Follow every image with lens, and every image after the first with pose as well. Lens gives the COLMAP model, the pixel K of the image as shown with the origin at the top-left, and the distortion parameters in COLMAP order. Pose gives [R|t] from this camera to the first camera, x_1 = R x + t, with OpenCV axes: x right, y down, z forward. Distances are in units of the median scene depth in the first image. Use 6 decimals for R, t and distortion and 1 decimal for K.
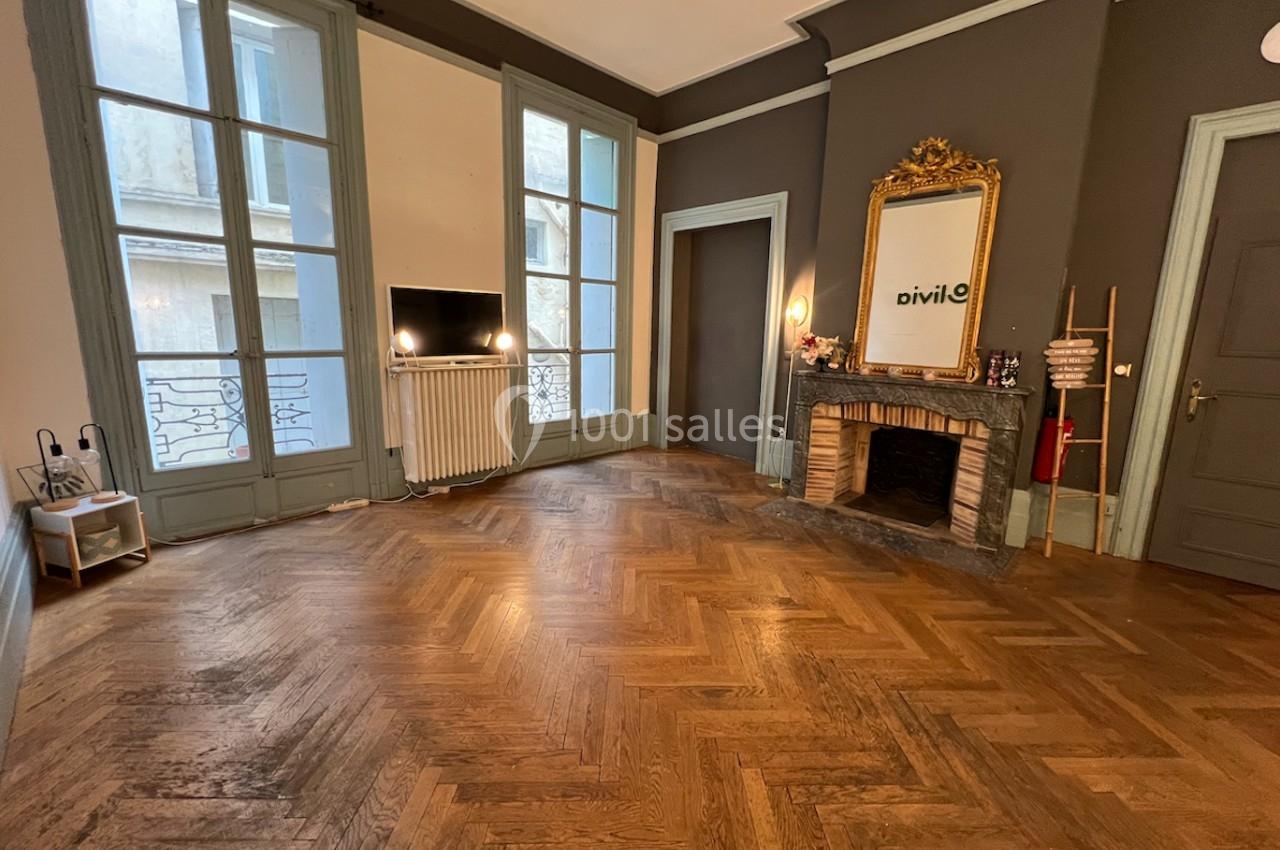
lens RADIAL K [[534.2, 0, 639.4], [0, 534.2, 429.2], [0, 0, 1]] dist [0.001906, 0.000330]
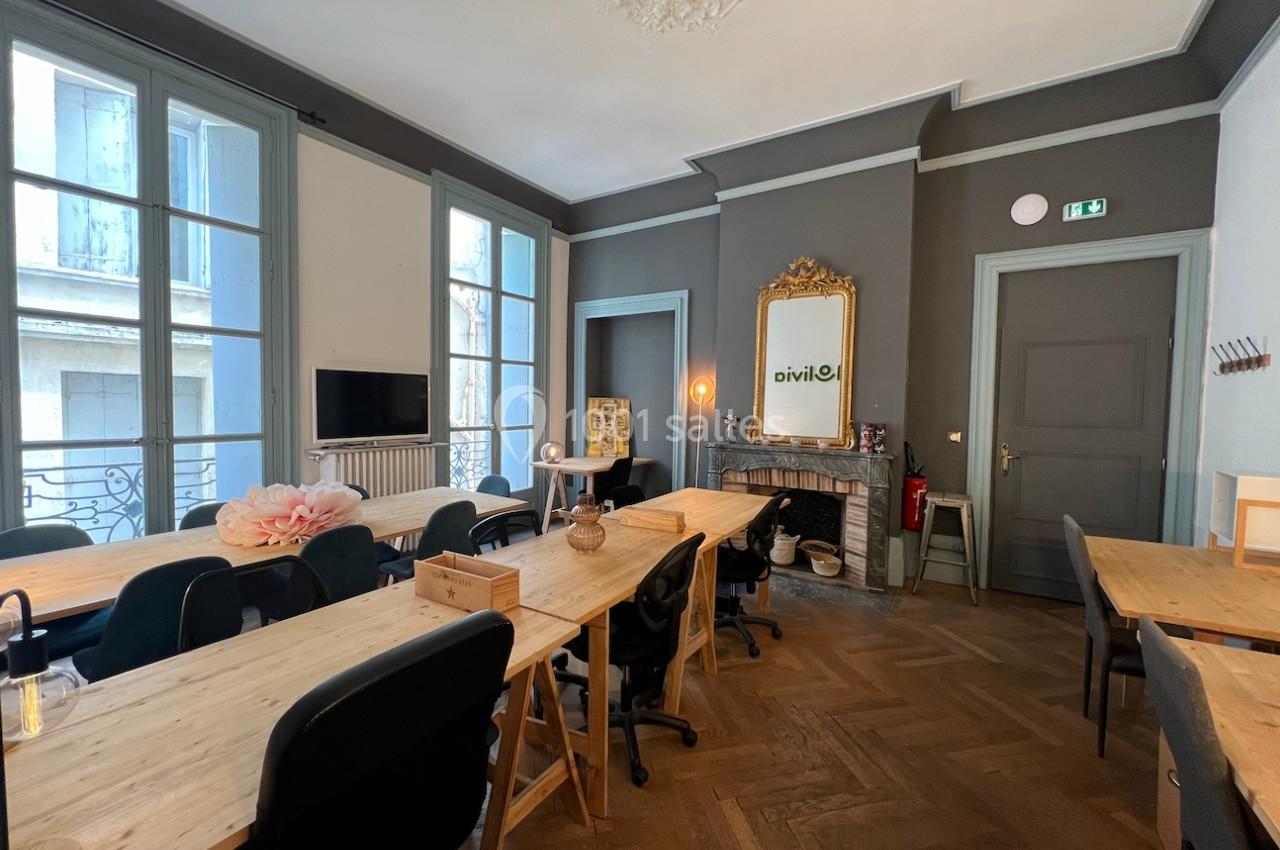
lens RADIAL K [[531.4, 0, 640.0], [0, 531.4, 425.0], [0, 0, 1]] dist [0.001048, 0.000143]
pose [[0.977855, -0.016820, 0.208605, -0.093857], [0.045753, 0.989835, -0.134659, -0.002187], [-0.204220, 0.141222, 0.968685, -0.078497]]
